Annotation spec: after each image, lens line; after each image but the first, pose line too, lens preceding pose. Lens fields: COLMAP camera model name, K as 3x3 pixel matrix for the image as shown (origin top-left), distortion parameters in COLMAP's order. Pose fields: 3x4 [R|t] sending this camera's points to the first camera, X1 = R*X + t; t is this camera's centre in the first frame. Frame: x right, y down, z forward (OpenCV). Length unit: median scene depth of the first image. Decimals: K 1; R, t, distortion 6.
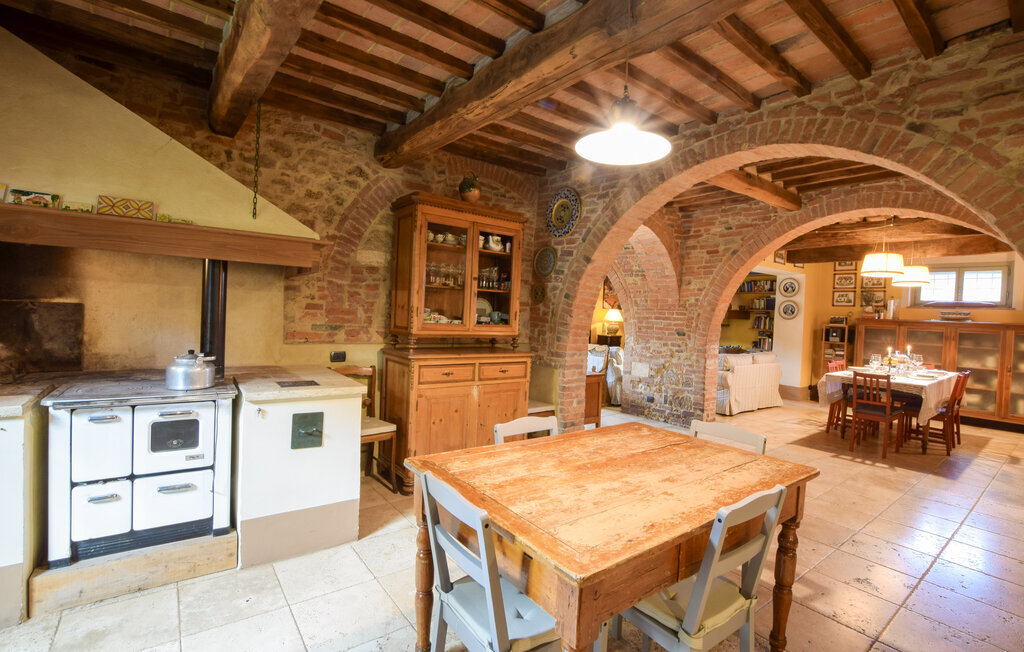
lens RADIAL K [[457.0, 0, 512.7], [0, 457.0, 319.7], [0, 0, 1]] dist [-0.024044, 0.000746]
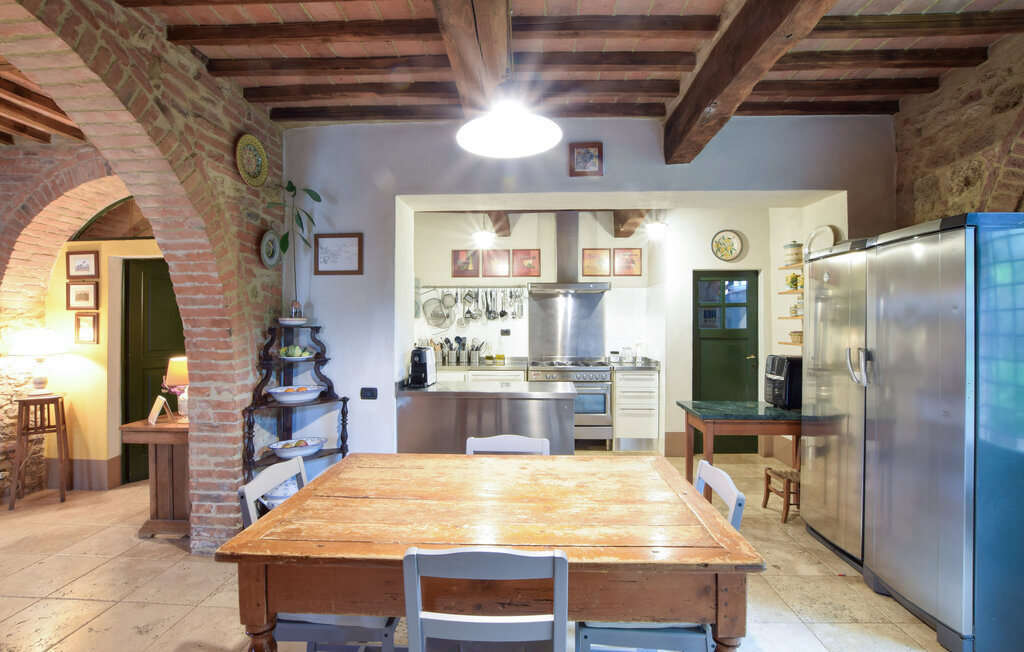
lens RADIAL K [[457.0, 0, 512.7], [0, 457.0, 319.7], [0, 0, 1]] dist [-0.024044, 0.000746]
pose [[-0.750061, -0.039398, 0.660194, -0.332672], [-0.019777, 0.999114, 0.037155, -0.045656], [-0.661073, 0.014812, -0.750176, 1.500813]]
